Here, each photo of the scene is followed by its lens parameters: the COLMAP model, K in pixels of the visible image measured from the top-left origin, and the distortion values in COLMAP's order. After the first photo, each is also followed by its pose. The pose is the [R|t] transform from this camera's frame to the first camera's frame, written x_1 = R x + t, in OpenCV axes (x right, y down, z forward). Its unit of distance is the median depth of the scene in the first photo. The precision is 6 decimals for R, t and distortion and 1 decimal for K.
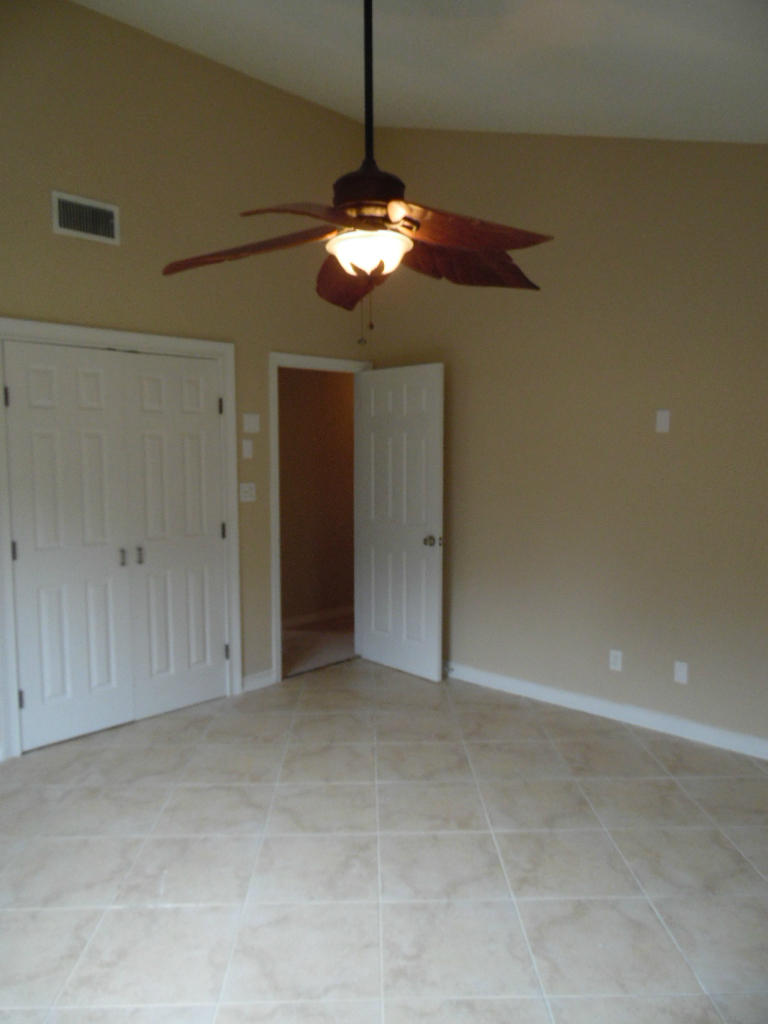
lens RADIAL K [[766.4, 0, 384.0], [0, 766.4, 512.0], [0, 0, 1]] dist [-0.032555, 0.068325]
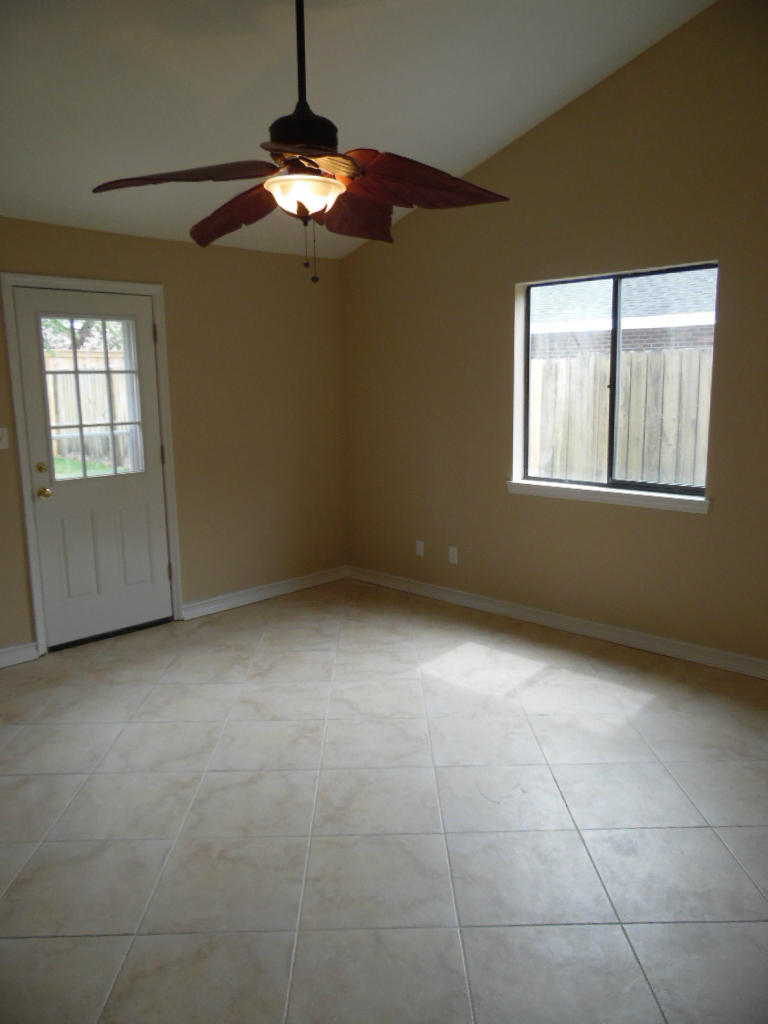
lens RADIAL K [[766.4, 0, 384.0], [0, 766.4, 512.0], [0, 0, 1]] dist [-0.032555, 0.068325]
pose [[-0.999878, 0.011047, 0.011062, -0.114655], [0.013587, 0.964059, 0.265342, -0.171294], [-0.007733, 0.265460, -0.964091, 1.906014]]
